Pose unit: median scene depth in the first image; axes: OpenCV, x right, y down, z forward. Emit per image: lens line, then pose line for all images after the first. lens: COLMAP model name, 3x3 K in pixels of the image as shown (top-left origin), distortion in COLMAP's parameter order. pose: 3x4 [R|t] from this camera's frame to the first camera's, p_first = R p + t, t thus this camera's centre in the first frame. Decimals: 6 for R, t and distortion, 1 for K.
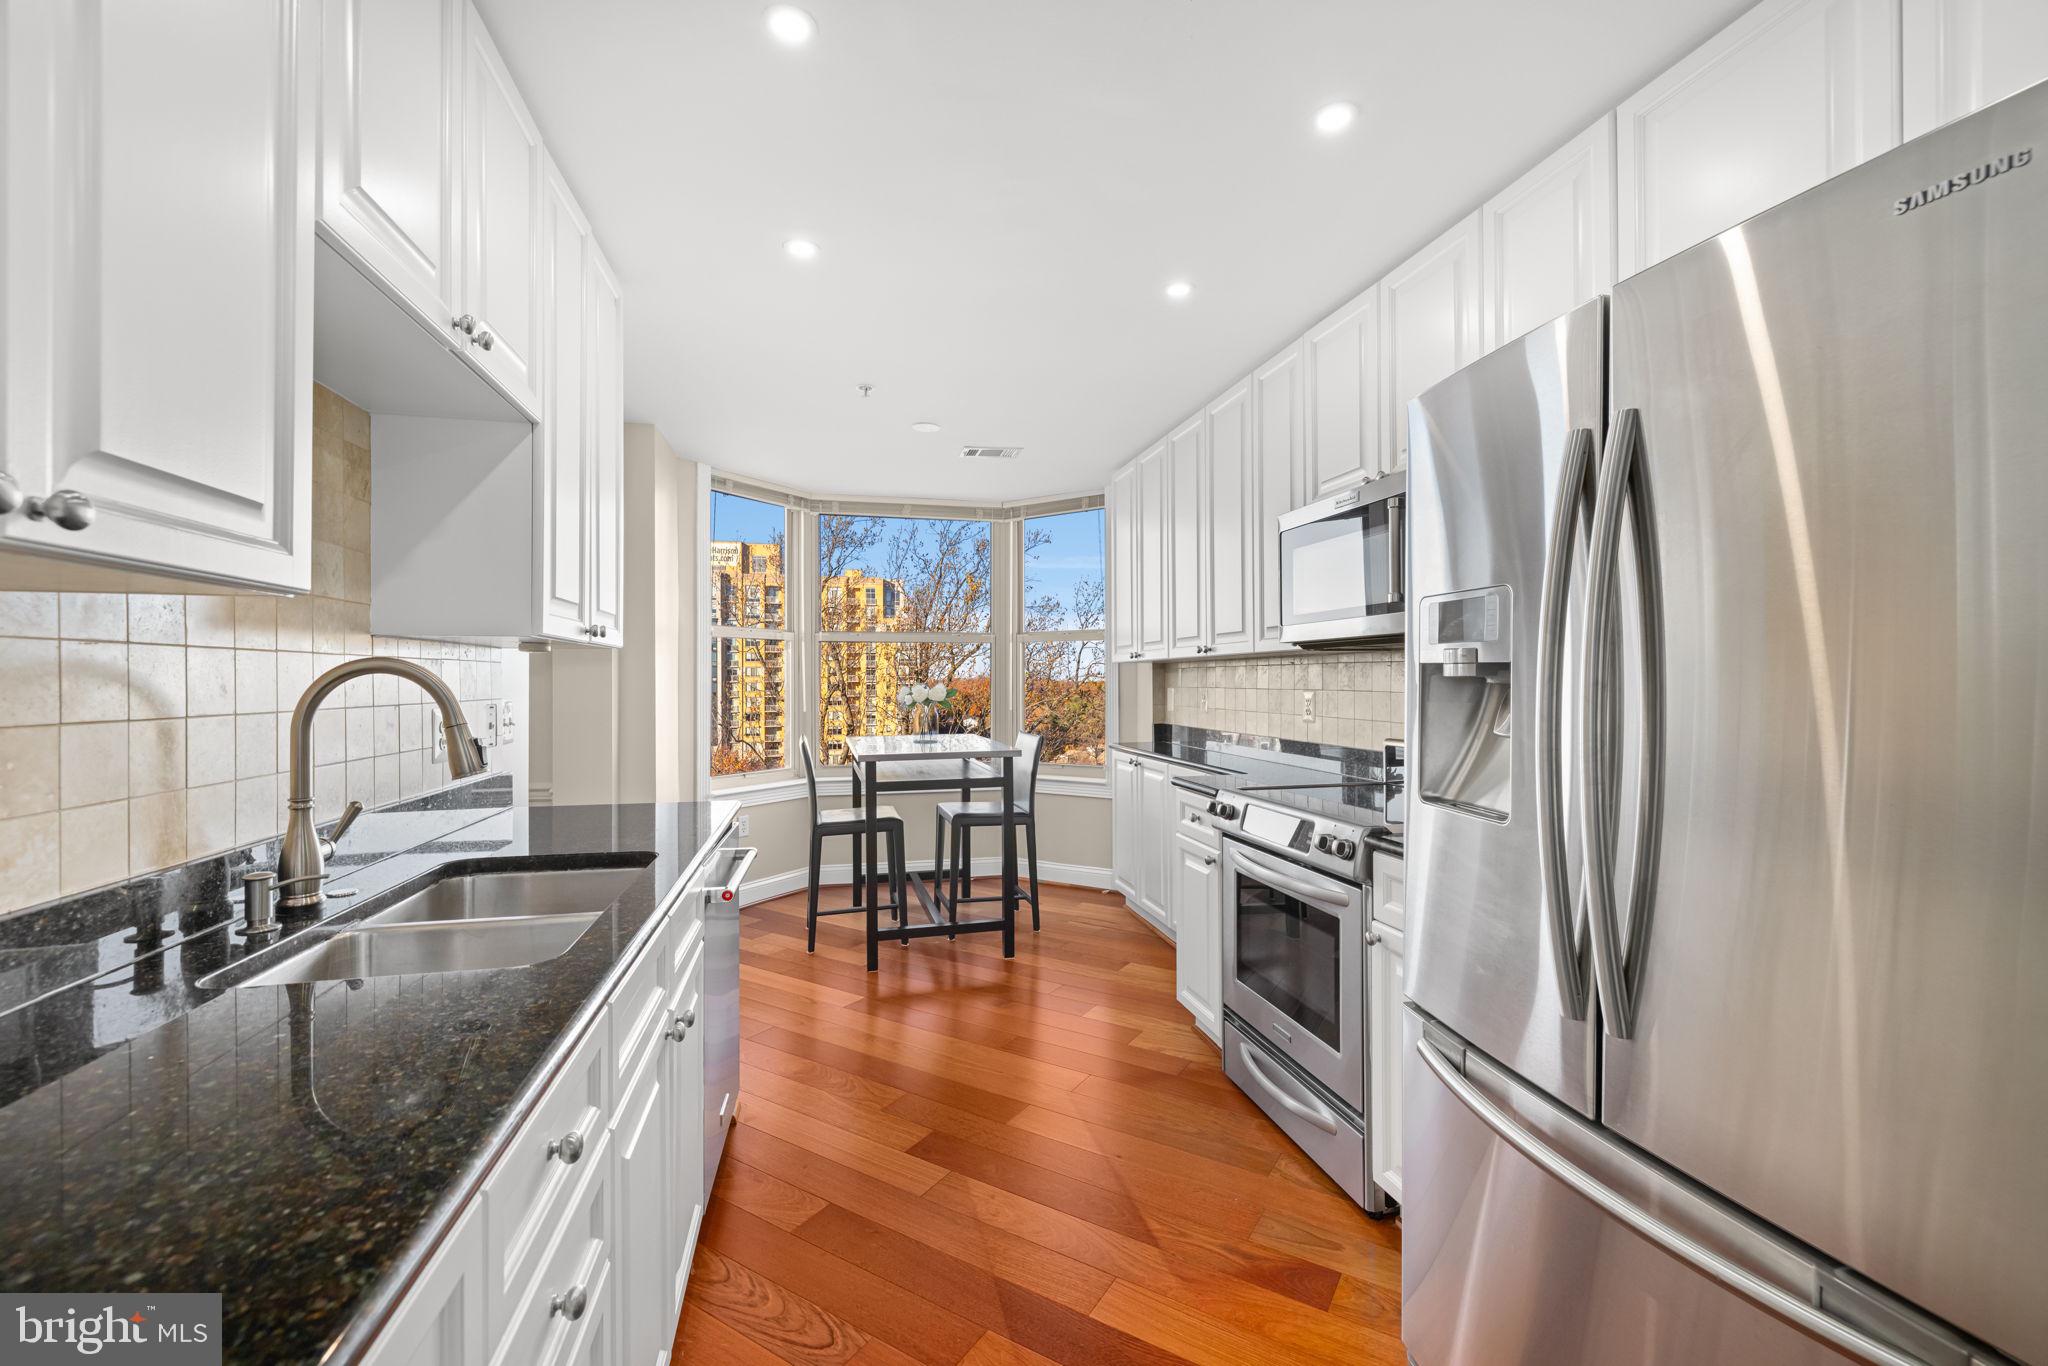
lens RADIAL K [[851.2, 0, 1029.7], [0, 851.2, 677.9], [0, 0, 1]] dist [-0.002014, 0.000264]
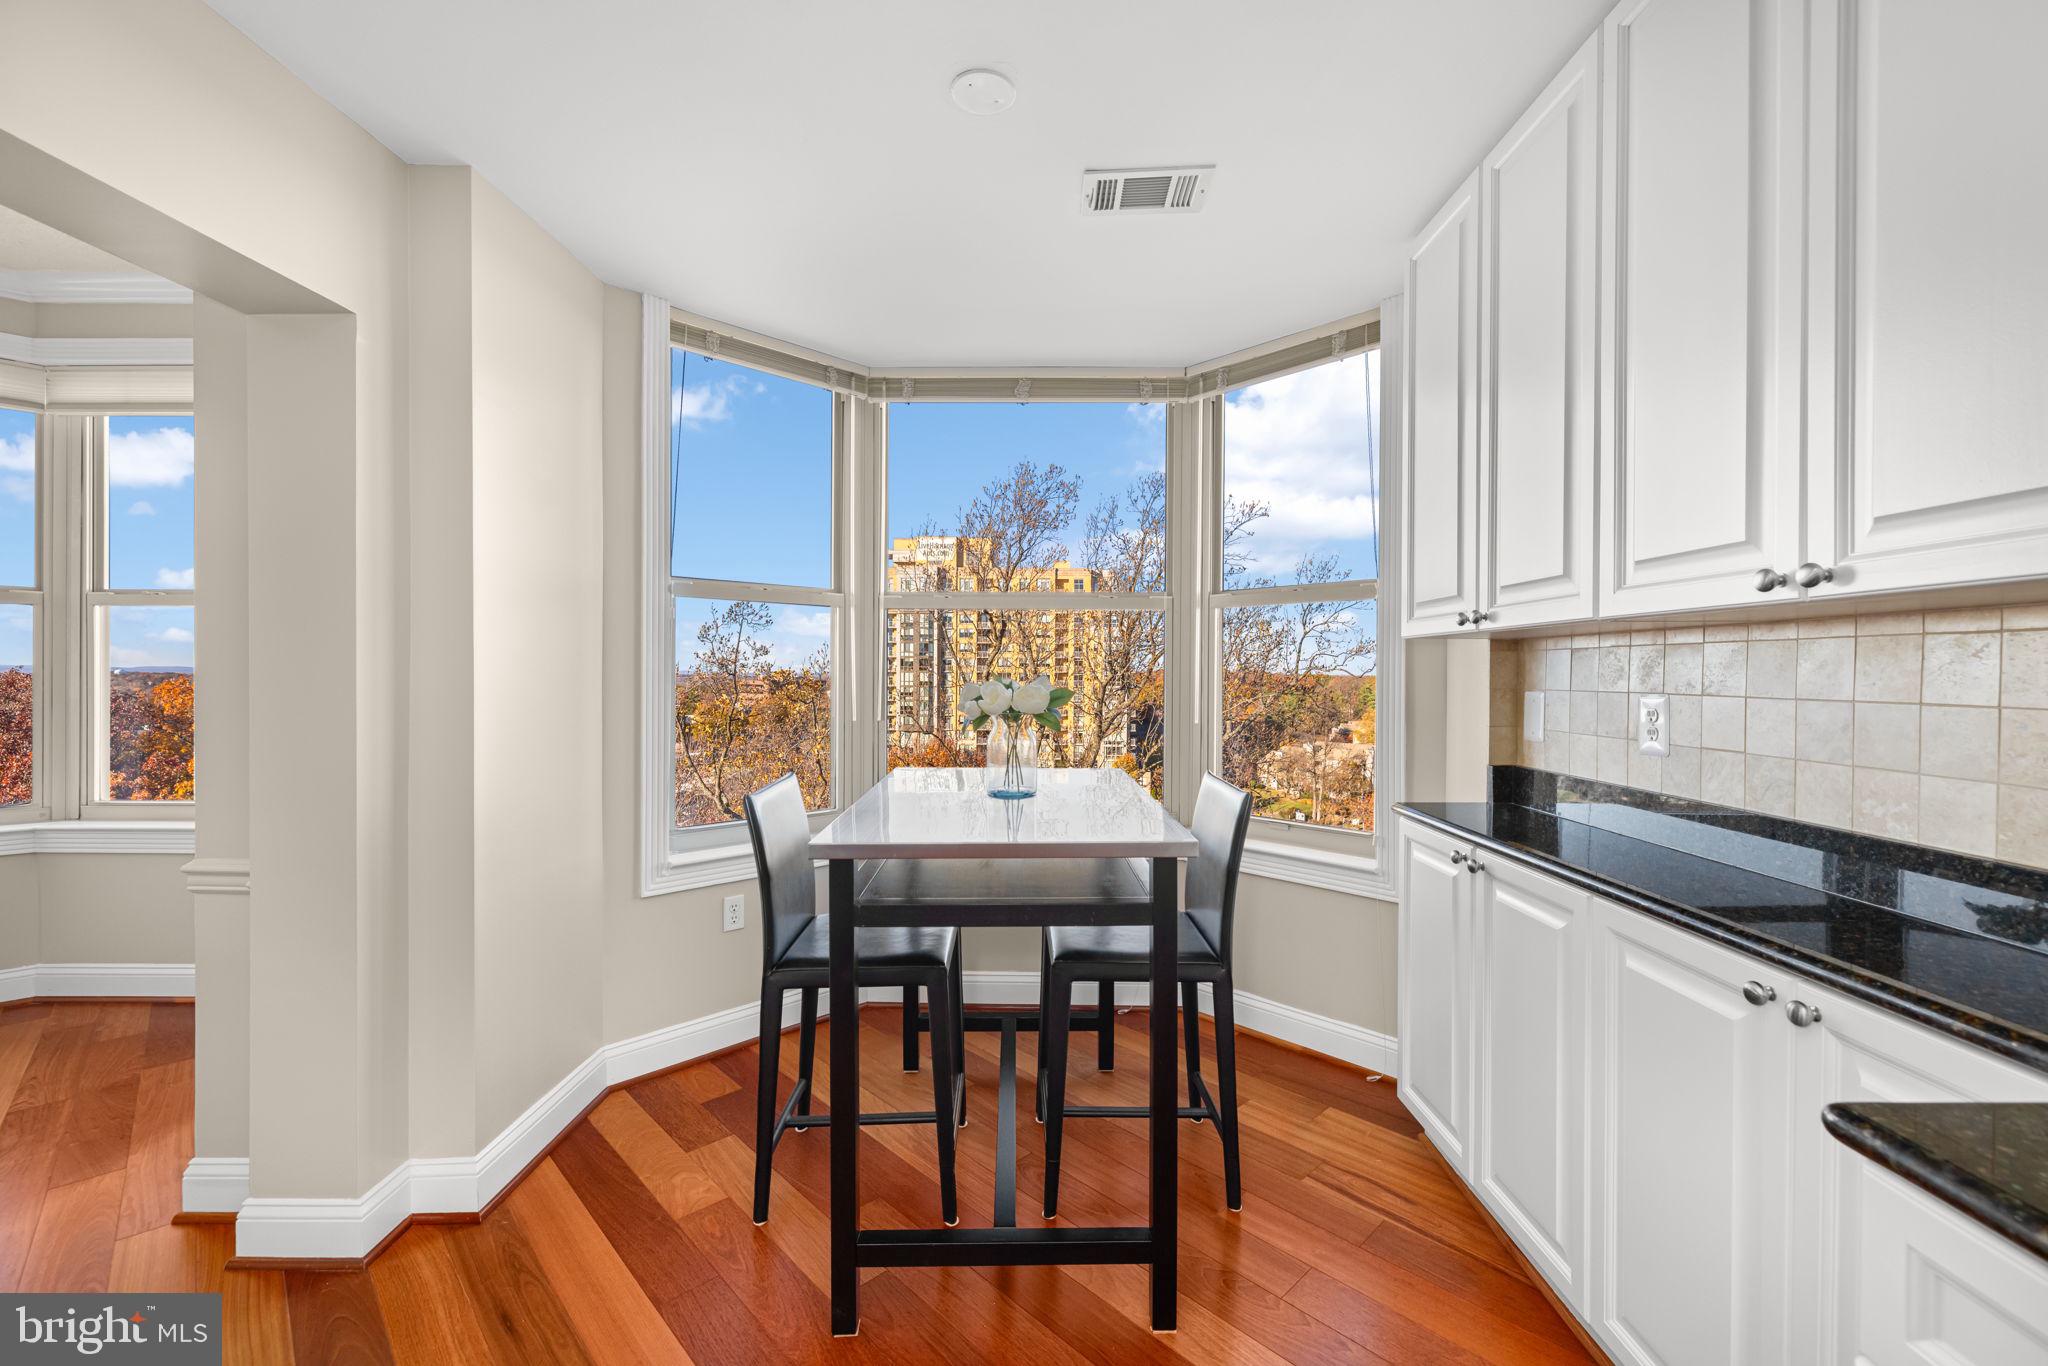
lens RADIAL K [[851.2, 0, 1029.7], [0, 851.2, 677.9], [0, 0, 1]] dist [-0.002014, 0.000264]
pose [[0.969984, 0.010297, -0.242950, 0.008843], [-0.007930, 0.999911, 0.010719, 0.001000], [0.243039, -0.008471, 0.969979, 0.456838]]
